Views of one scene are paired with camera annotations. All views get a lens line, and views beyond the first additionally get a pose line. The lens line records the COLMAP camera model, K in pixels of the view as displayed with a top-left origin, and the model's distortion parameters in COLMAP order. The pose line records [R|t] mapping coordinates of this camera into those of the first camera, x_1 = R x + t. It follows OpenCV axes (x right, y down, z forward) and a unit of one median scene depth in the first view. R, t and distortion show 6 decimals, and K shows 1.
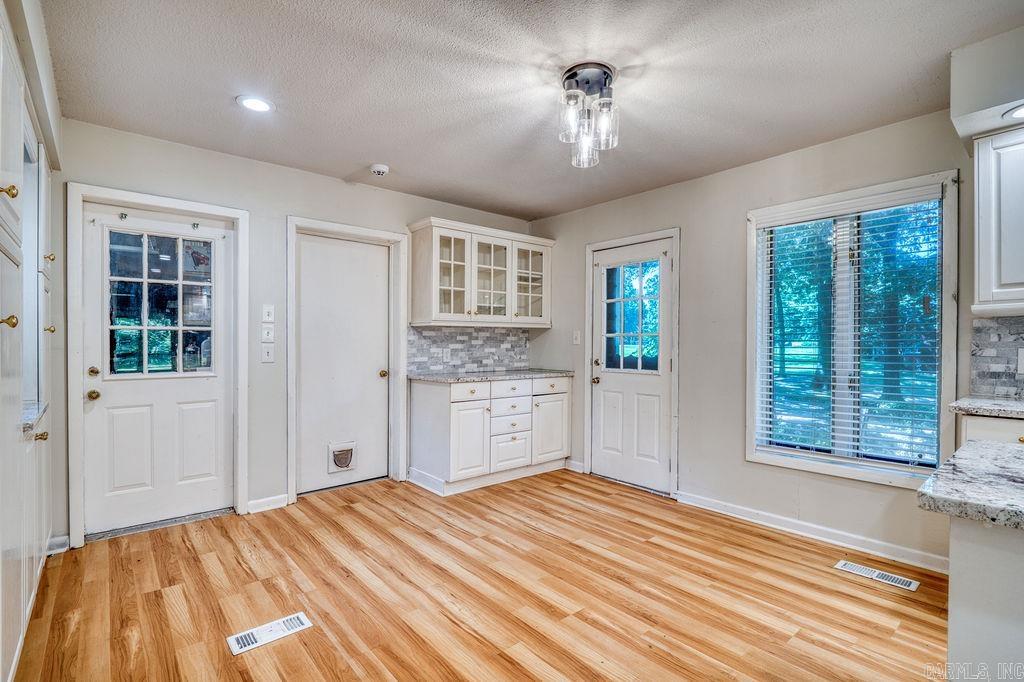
lens RADIAL K [[465.8, 0, 520.9], [0, 465.8, 342.8], [0, 0, 1]] dist [-0.019127, -0.000086]
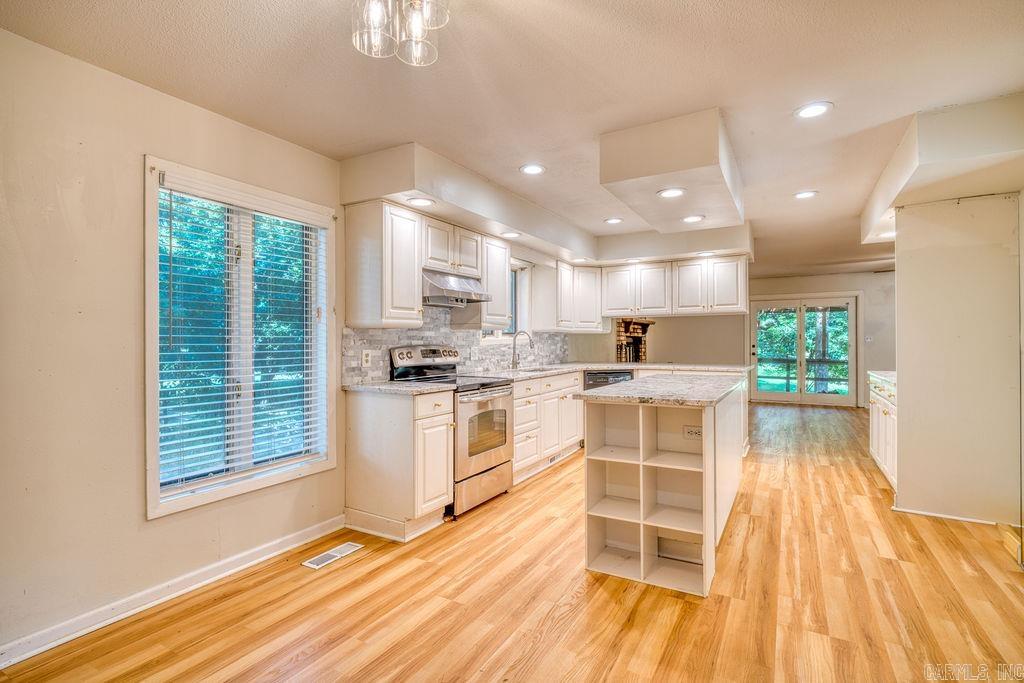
lens RADIAL K [[465.8, 0, 520.9], [0, 465.8, 343.3], [0, 0, 1]] dist [-0.019127, -0.000086]
pose [[-0.316939, 0.003471, 0.948440, -0.259668], [0.004272, 0.999988, -0.002232, -0.001649], [-0.948436, 0.003345, -0.316950, 0.549049]]
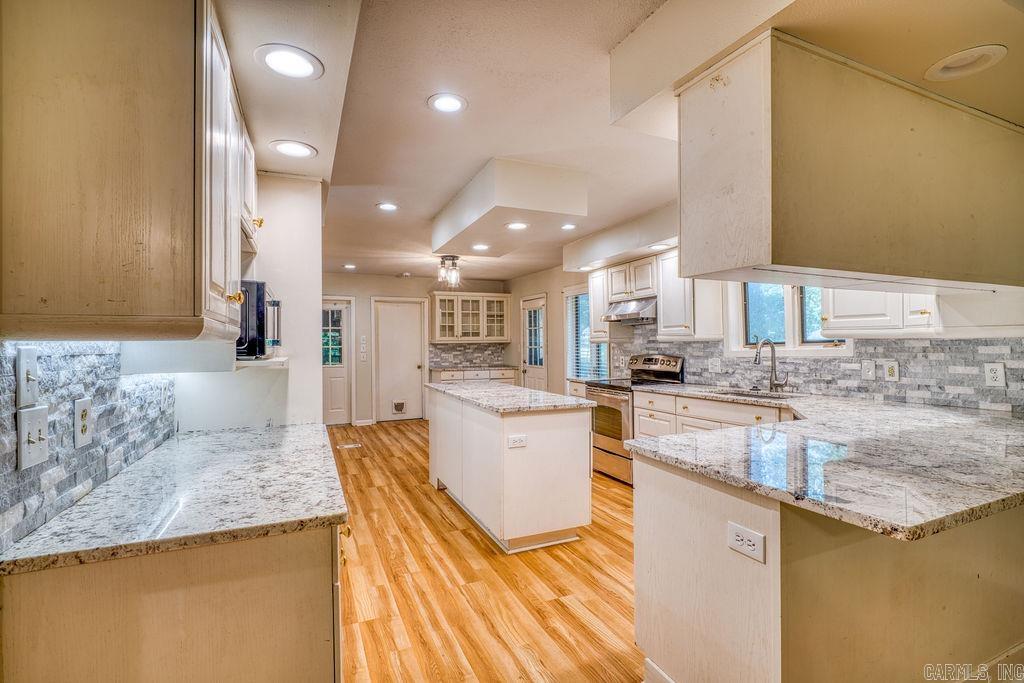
lens RADIAL K [[475.1, 0, 512.0], [0, 475.1, 341.5], [0, 0, 1]] dist [0.000205, -0.000013]
pose [[0.953453, -0.008523, -0.301421, 0.720782], [0.007804, 0.999963, -0.003590, -0.033357], [0.301440, 0.001071, 0.953484, -0.853159]]
